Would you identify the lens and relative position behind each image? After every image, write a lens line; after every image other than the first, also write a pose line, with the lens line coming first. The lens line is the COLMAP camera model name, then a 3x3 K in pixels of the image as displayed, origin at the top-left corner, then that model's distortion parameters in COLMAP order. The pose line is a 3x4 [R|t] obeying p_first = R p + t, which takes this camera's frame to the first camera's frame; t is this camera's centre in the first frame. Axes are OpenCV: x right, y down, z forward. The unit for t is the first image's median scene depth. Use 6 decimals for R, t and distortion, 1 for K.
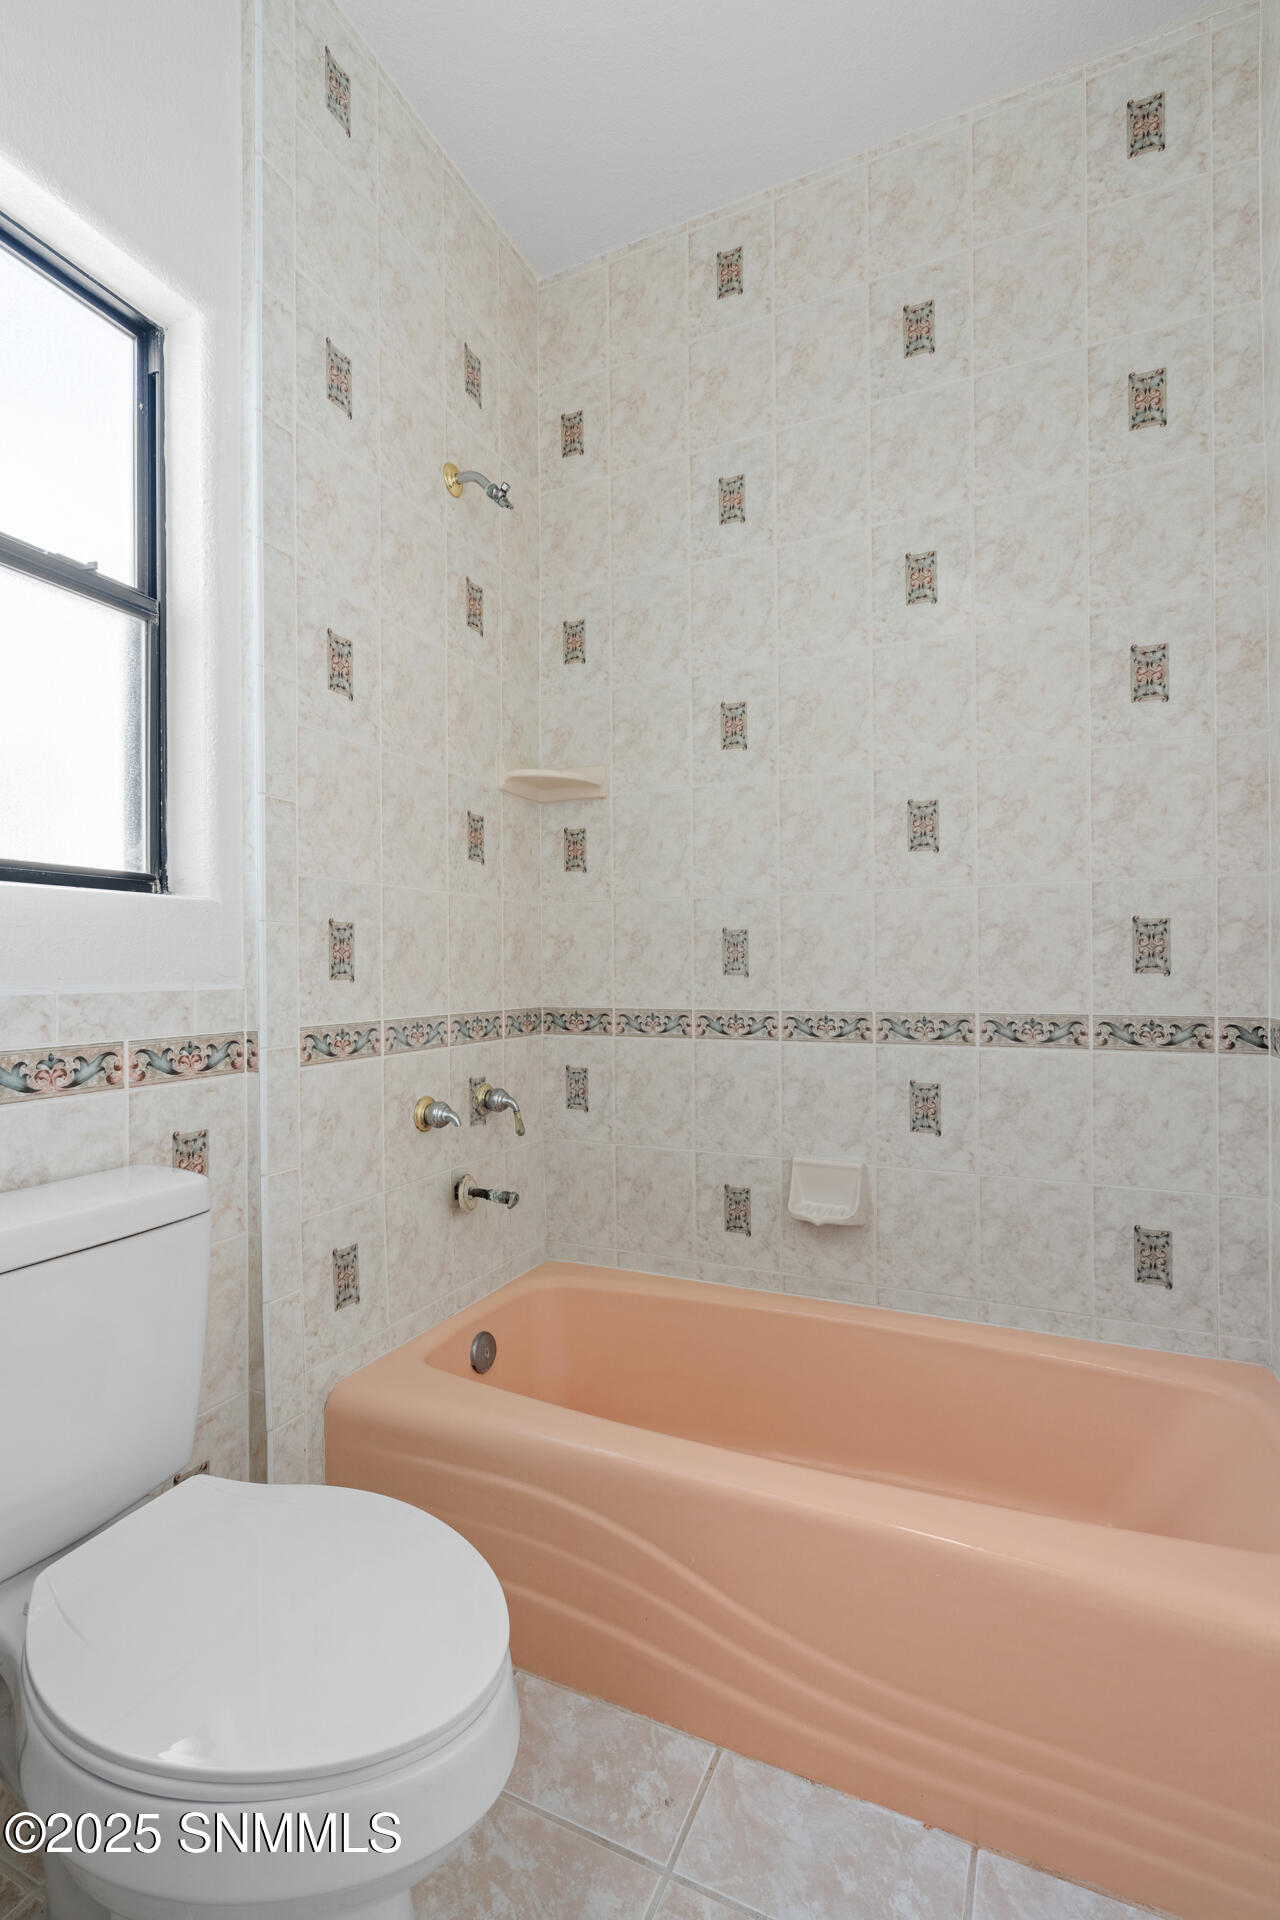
lens RADIAL K [[889.5, 0, 640.0], [0, 889.5, 961.9], [0, 0, 1]] dist [0.002351, -0.001408]
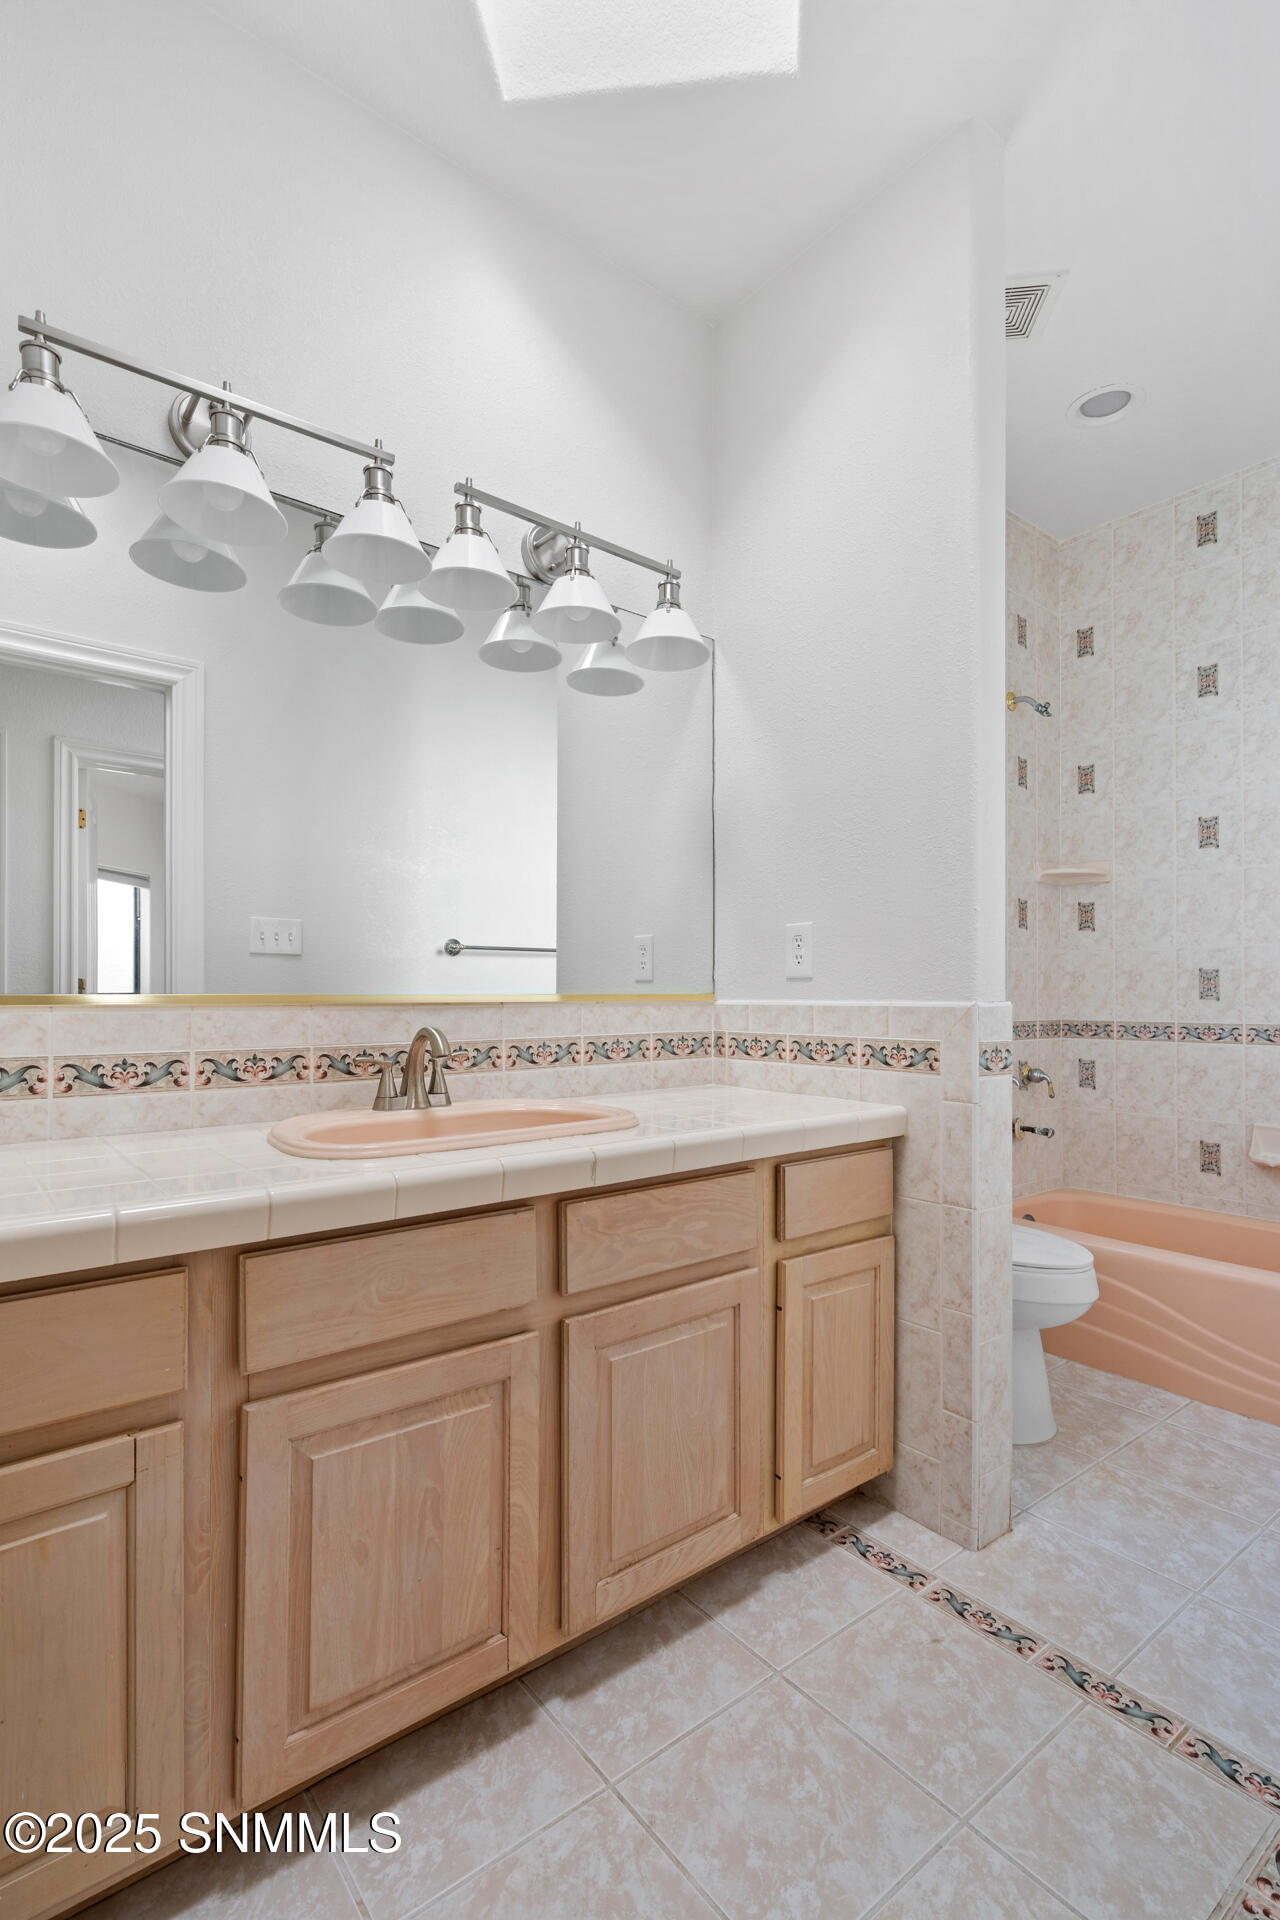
lens RADIAL K [[889.5, 0, 656.8], [0, 889.5, 990.6], [0, 0, 1]] dist [0.002351, -0.001408]
pose [[0.894612, 0.003624, -0.446830, -0.052989], [-0.003049, 0.999993, 0.002004, -0.000493], [0.446834, -0.000431, 0.894617, -0.730301]]
